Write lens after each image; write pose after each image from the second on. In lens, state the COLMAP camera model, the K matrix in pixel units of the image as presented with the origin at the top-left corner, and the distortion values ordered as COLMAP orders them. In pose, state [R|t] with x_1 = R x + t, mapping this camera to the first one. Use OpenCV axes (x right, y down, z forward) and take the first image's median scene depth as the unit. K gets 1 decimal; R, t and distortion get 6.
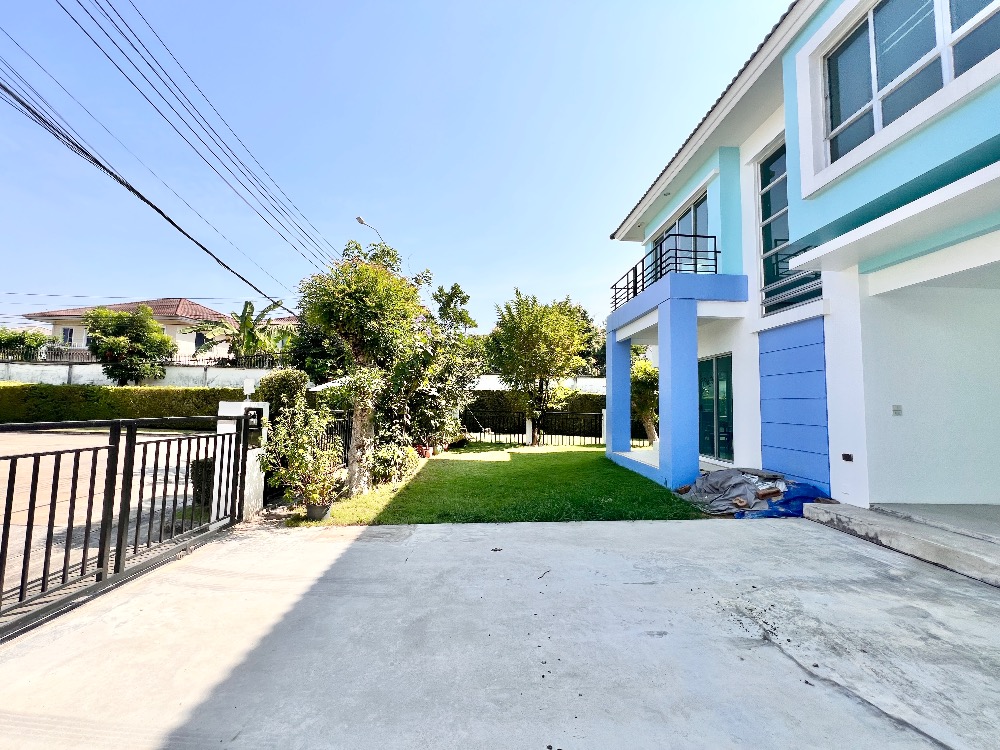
lens RADIAL K [[400.6, 0, 497.0], [0, 400.6, 374.9], [0, 0, 1]] dist [-0.003725, 0.000497]
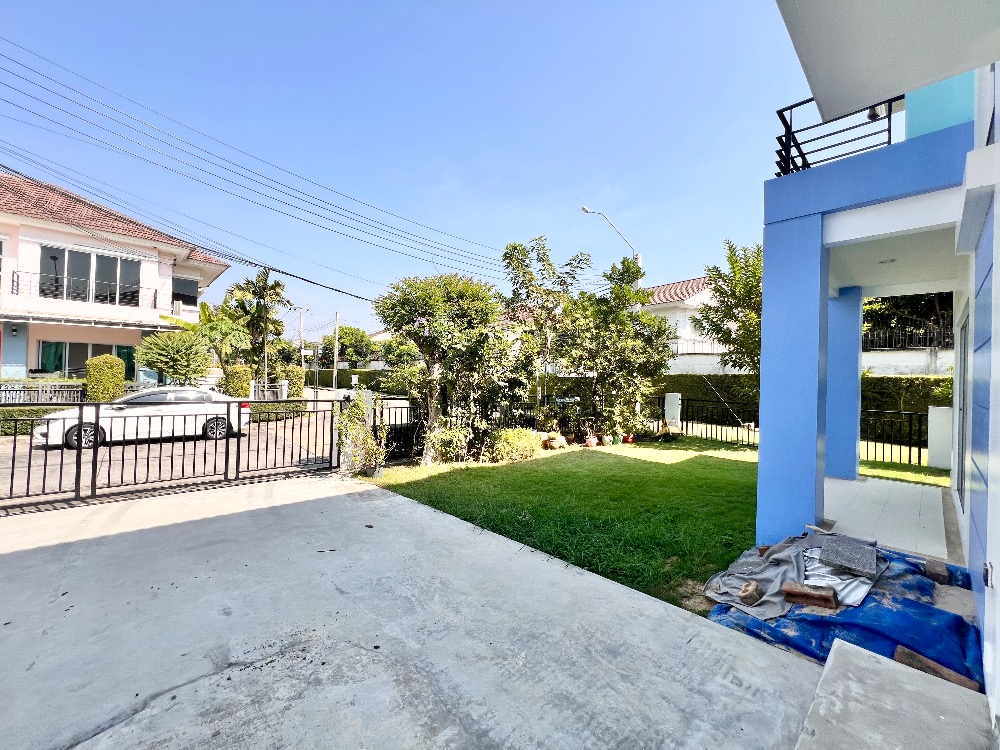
lens RADIAL K [[400.6, 0, 496.6], [0, 400.6, 375.1], [0, 0, 1]] dist [-0.003725, 0.000497]
pose [[0.655985, -0.008418, -0.754727, 1.025957], [0.043094, 0.998724, 0.026317, -0.006850], [0.753543, -0.049788, 0.655511, 0.510326]]
